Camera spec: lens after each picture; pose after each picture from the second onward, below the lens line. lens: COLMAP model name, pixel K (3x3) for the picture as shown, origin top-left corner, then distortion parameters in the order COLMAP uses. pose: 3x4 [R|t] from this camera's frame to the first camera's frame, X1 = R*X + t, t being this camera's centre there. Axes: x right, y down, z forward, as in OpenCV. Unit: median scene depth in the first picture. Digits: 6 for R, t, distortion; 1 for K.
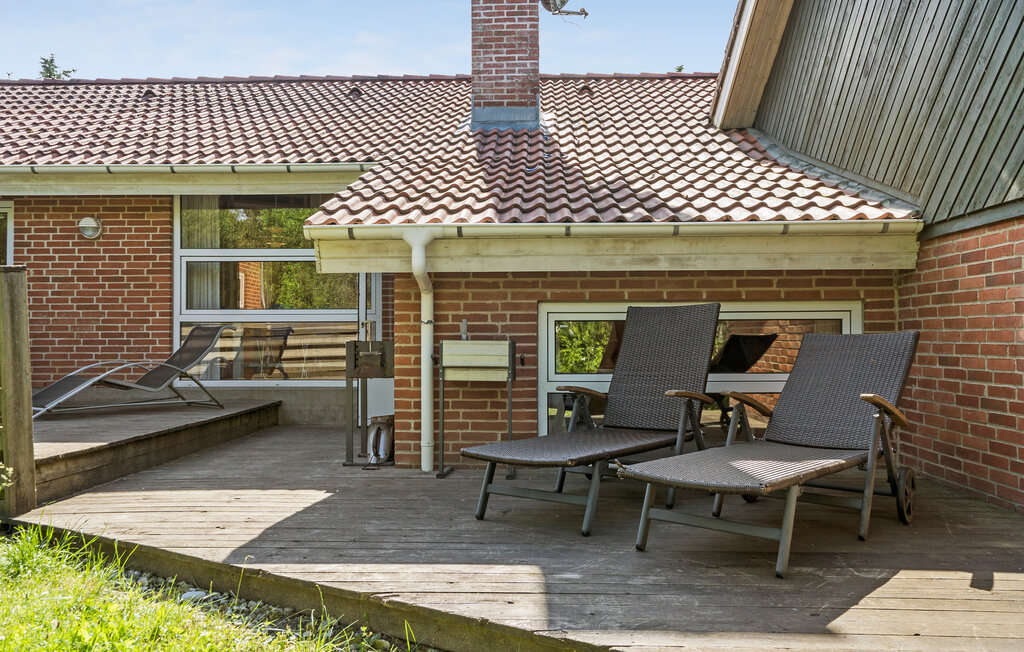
lens RADIAL K [[813.1, 0, 512.0], [0, 813.1, 326.0], [0, 0, 1]] dist [0.007207, 0.003914]
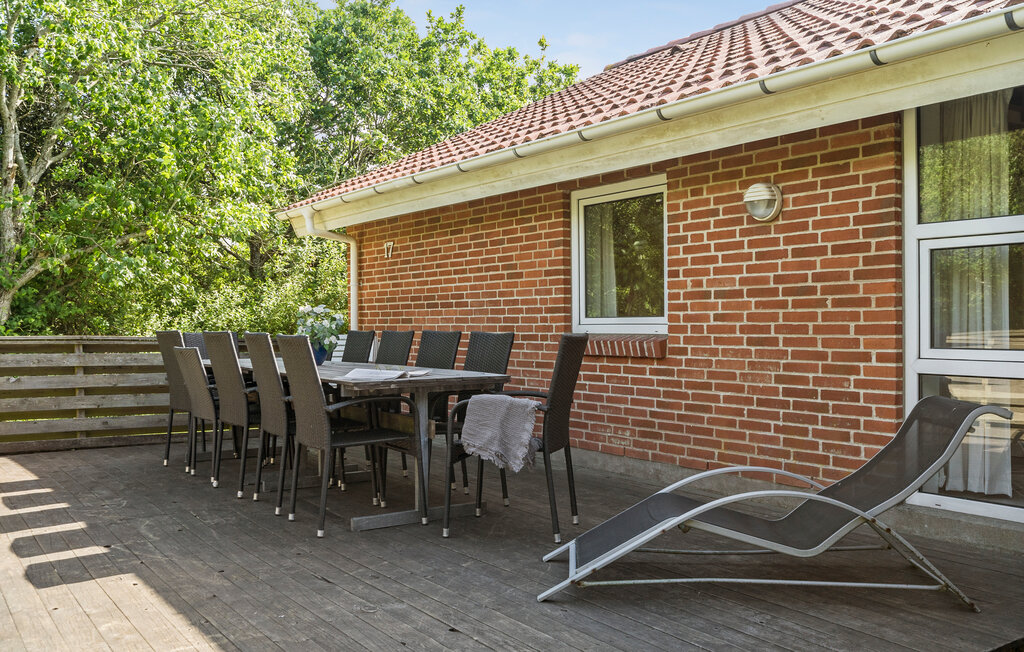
lens RADIAL K [[902.6, 0, 512.0], [0, 902.6, 326.0], [0, 0, 1]] dist [0.012913, 0.001608]
pose [[0.584616, 0.002997, -0.811305, -0.109186], [0.015284, 0.999775, 0.014706, -0.045849], [0.811166, -0.020998, 0.584438, 0.487221]]
